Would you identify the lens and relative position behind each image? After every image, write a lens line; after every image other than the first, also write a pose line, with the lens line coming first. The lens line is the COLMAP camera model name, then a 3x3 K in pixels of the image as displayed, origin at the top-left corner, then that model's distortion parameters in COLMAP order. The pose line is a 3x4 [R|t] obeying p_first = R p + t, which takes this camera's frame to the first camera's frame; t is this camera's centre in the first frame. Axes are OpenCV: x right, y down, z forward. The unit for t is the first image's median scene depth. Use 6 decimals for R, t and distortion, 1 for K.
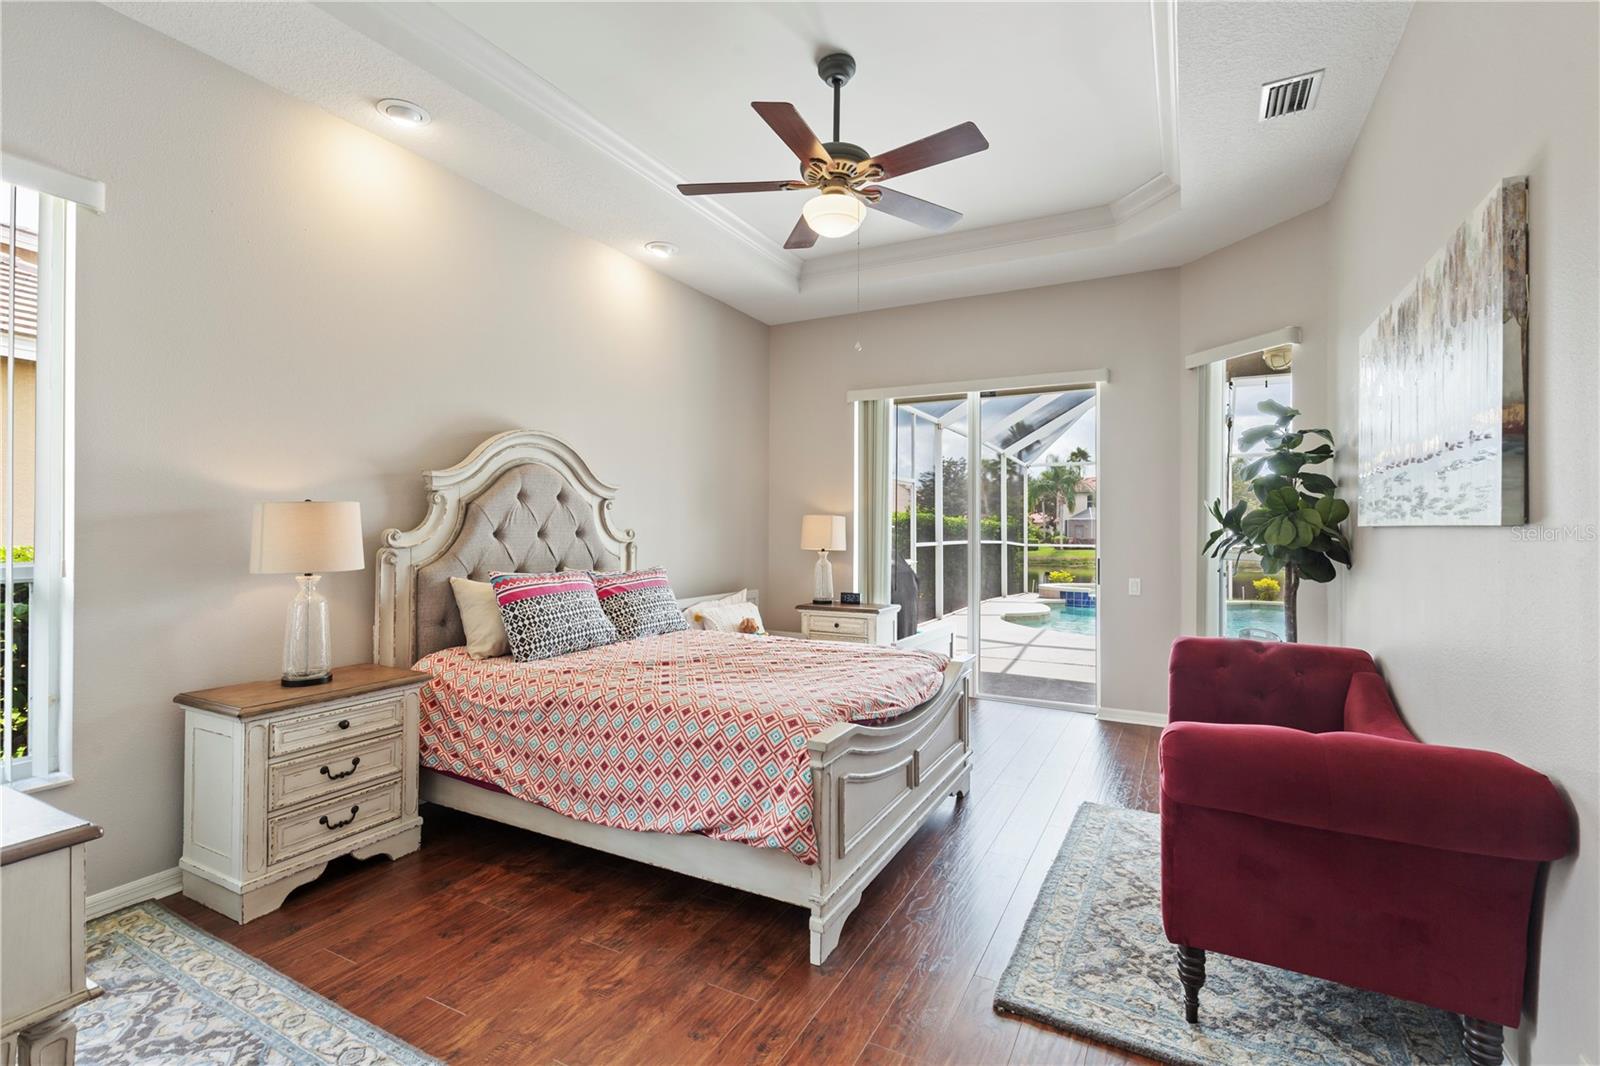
lens RADIAL K [[728.1, 0, 803.5], [0, 728.1, 525.0], [0, 0, 1]] dist [0.009056, -0.001884]
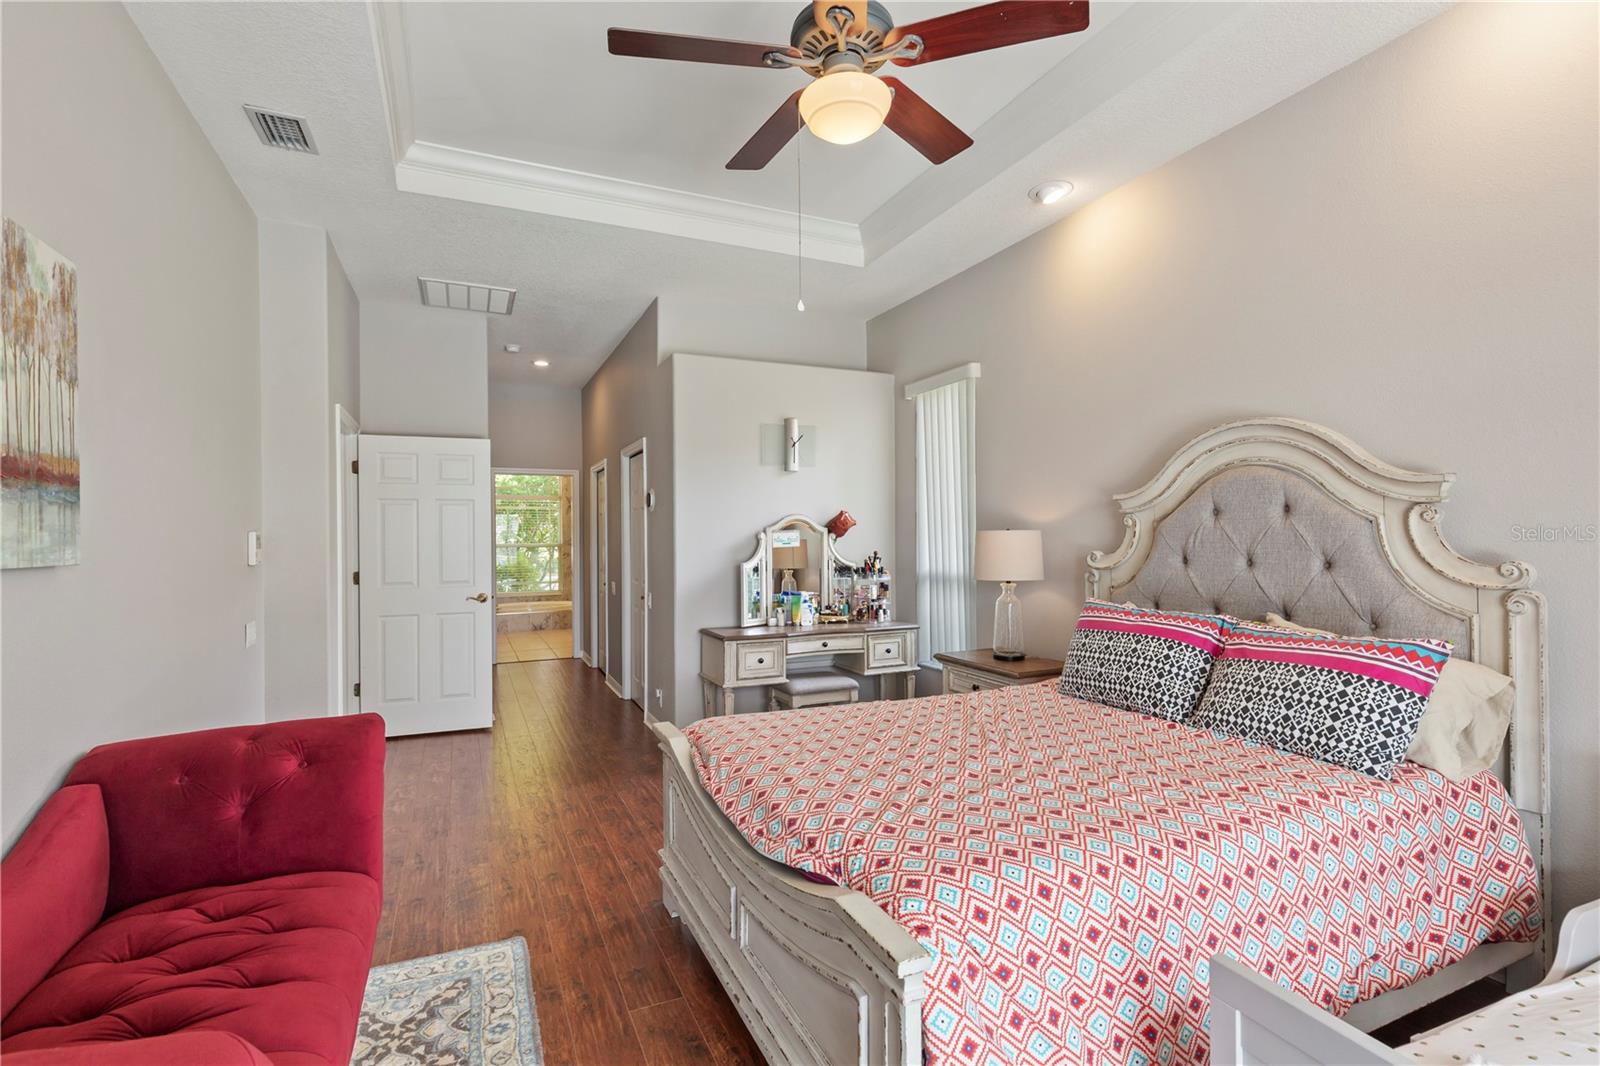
lens RADIAL K [[728.1, 0, 798.4], [0, 728.1, 534.3], [0, 0, 1]] dist [0.009056, -0.001884]
pose [[-0.605566, -0.000009, -0.795795, 0.684553], [0.003848, 0.999988, -0.002939, -0.020604], [0.795786, -0.004842, -0.605559, 1.504855]]
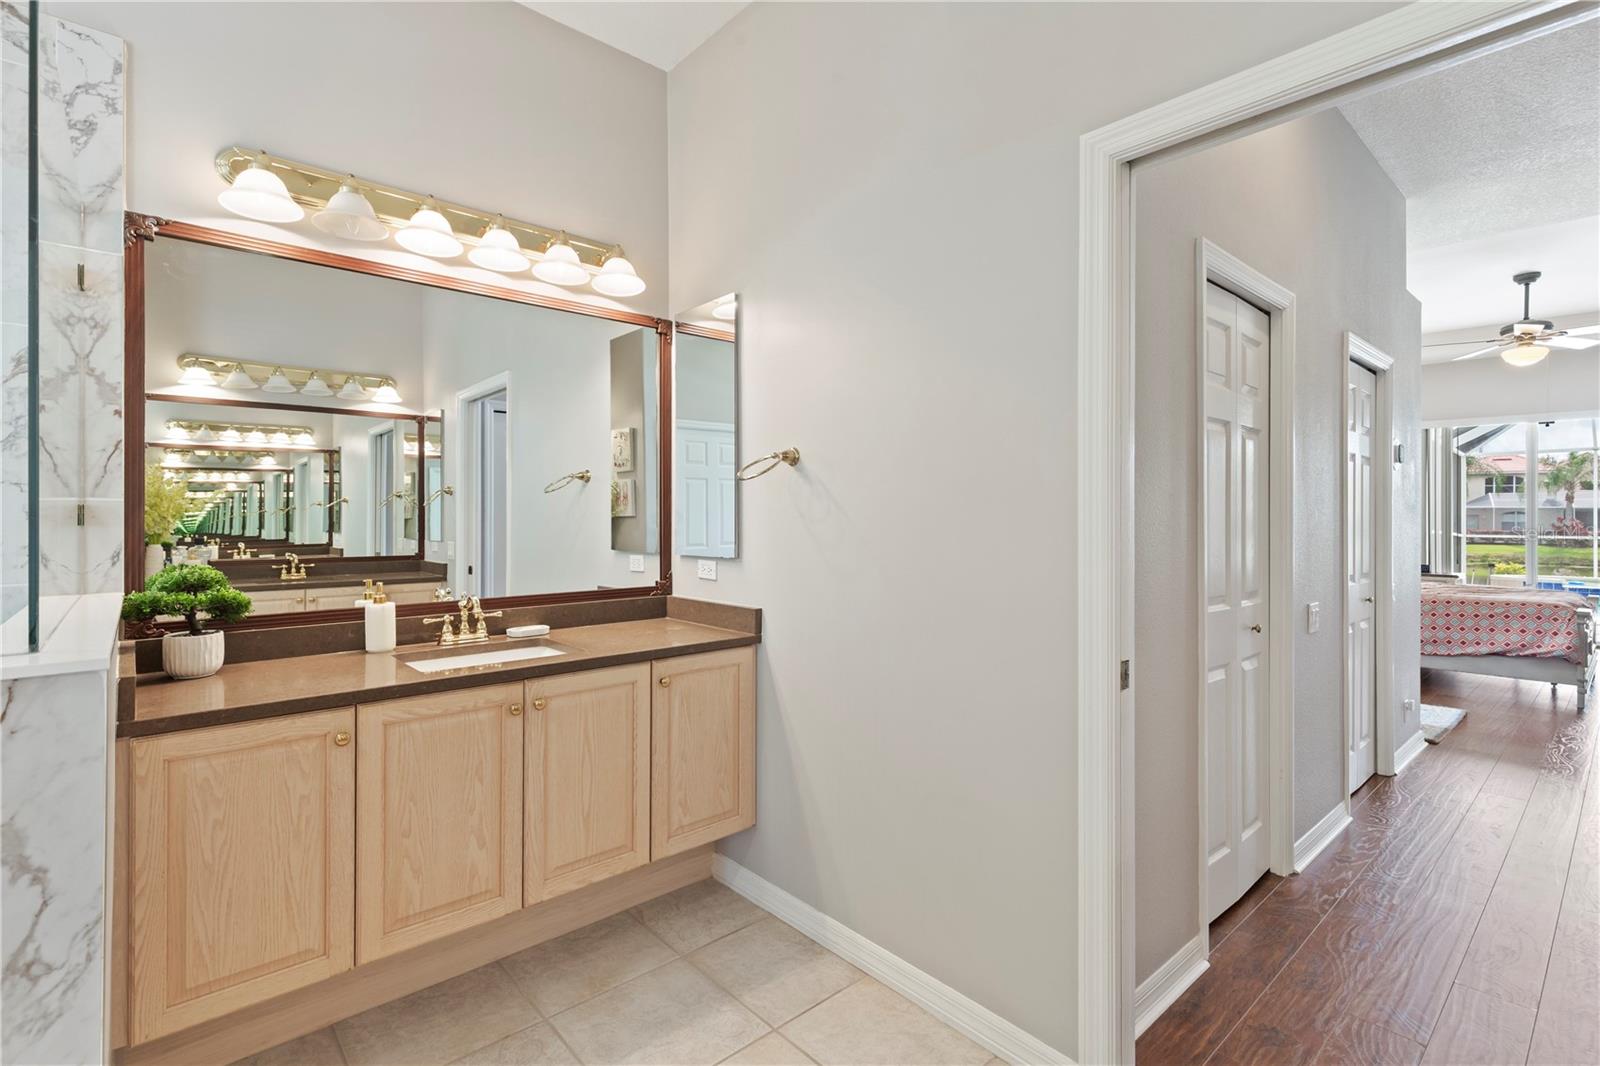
lens RADIAL K [[728.1, 0, 793.3], [0, 728.1, 520.8], [0, 0, 1]] dist [0.009056, -0.001884]
pose [[0.931864, -0.000438, -0.362806, -1.298441], [0.003054, 0.999973, 0.006638, -0.014040], [0.362794, -0.007293, 0.931841, -1.837316]]
